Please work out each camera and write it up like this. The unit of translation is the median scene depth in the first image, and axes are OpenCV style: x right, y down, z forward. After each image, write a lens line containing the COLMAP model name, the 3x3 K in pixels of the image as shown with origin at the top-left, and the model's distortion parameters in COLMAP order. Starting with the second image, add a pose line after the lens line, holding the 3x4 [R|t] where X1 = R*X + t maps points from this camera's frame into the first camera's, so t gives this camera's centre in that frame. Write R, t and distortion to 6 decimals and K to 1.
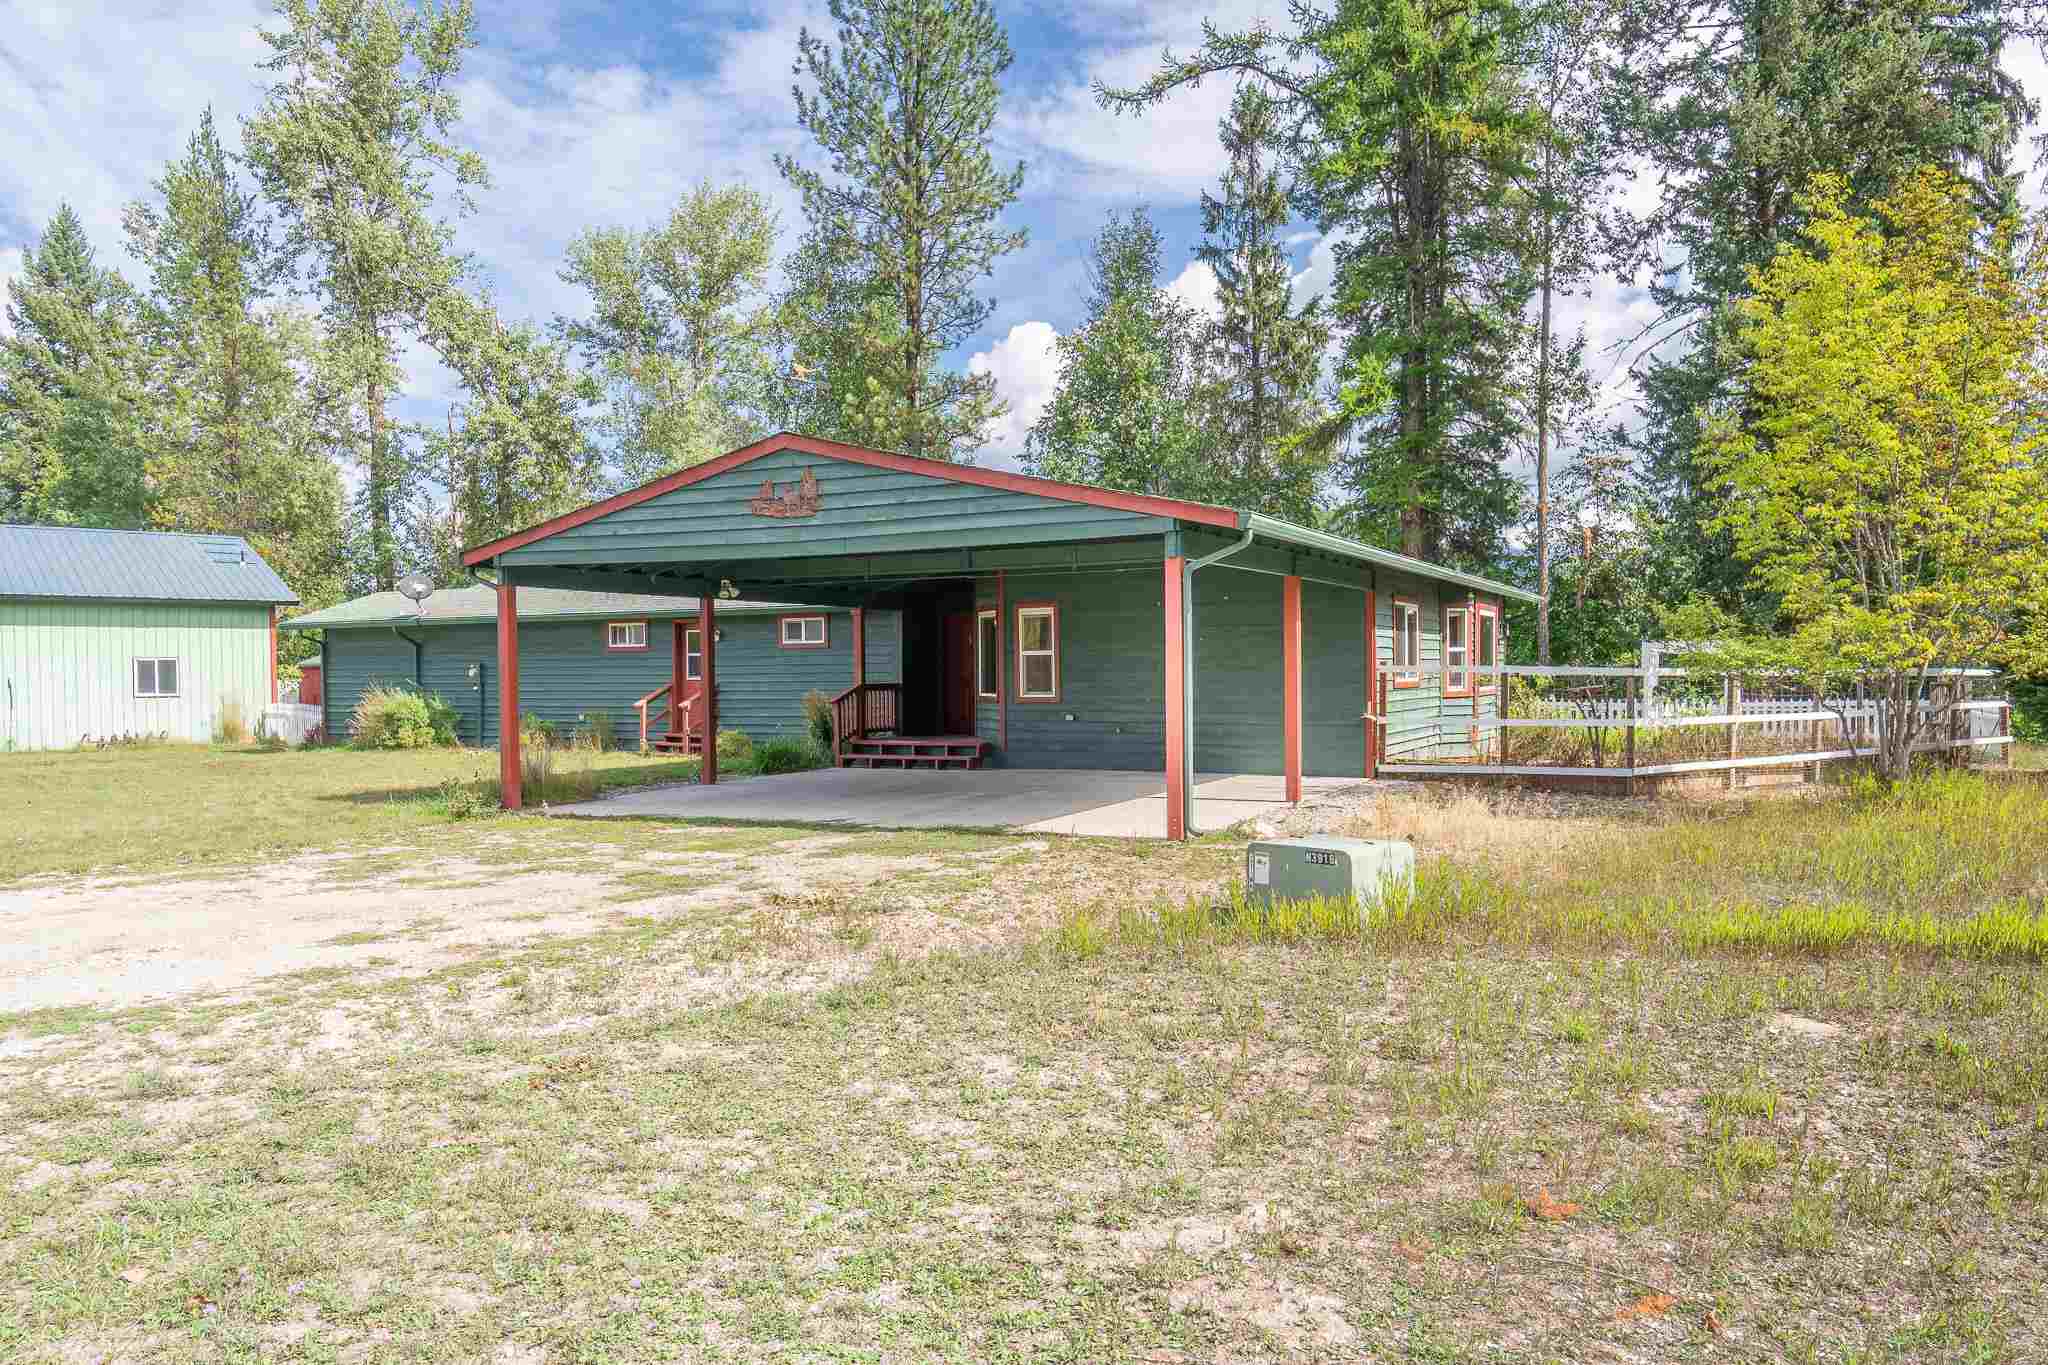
lens RADIAL K [[1438.0, 0, 1056.4], [0, 1438.0, 677.1], [0, 0, 1]] dist [0.006568, 0.001013]
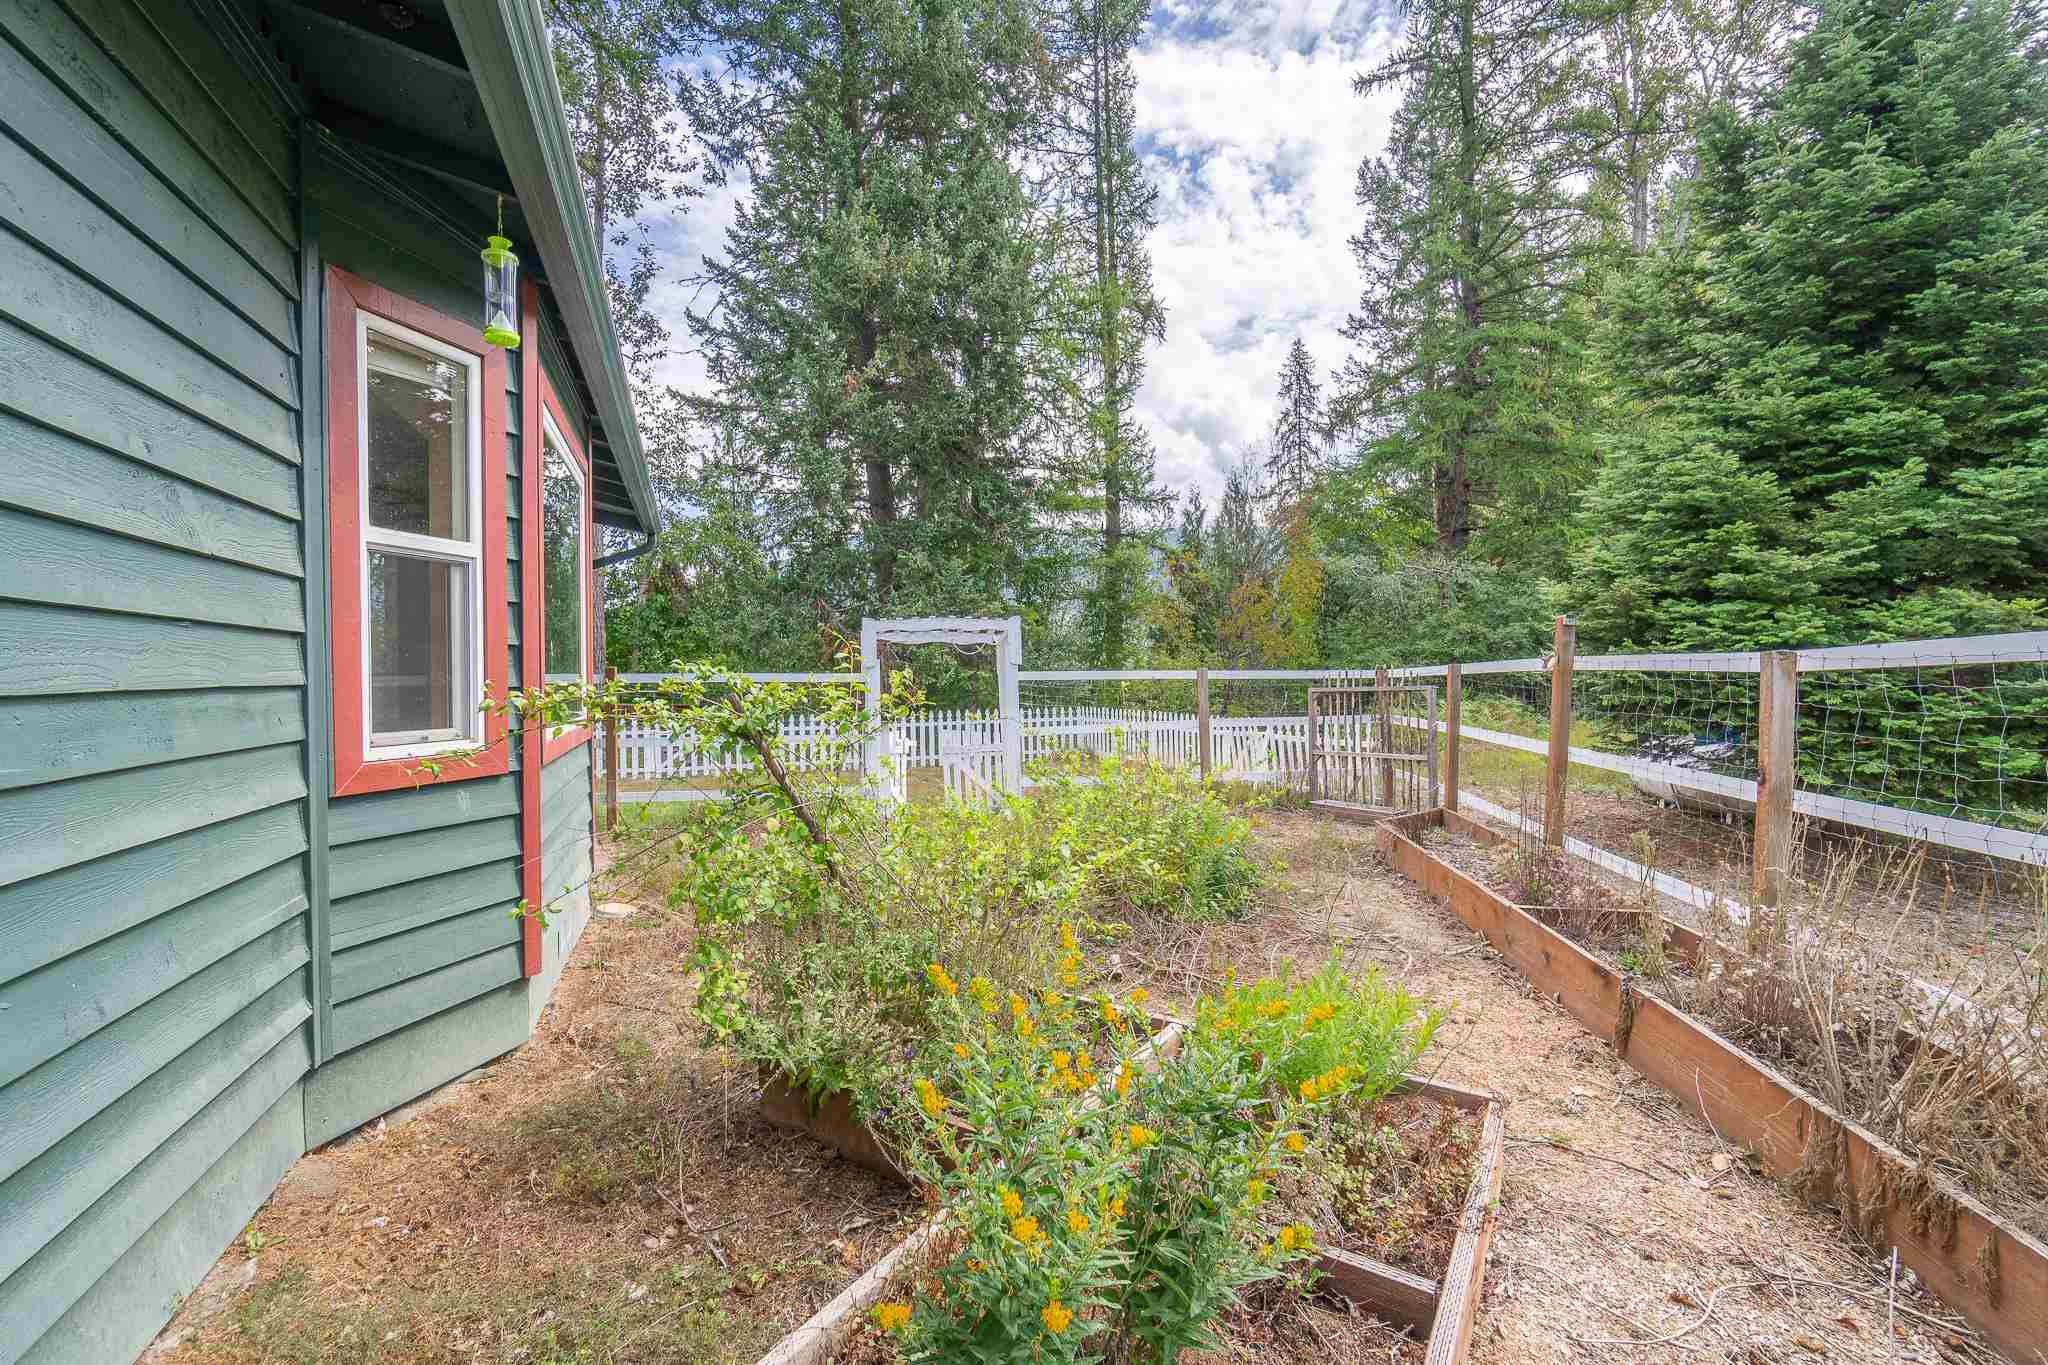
lens RADIAL K [[894.0, 0, 1018.8], [0, 894.0, 666.2], [0, 0, 1]] dist [0.000013, -0.000151]
pose [[0.687614, 0.008190, 0.726030, 0.212057], [0.010382, 0.999723, -0.021110, -0.000046], [-0.726002, 0.022053, 0.687338, 0.736614]]
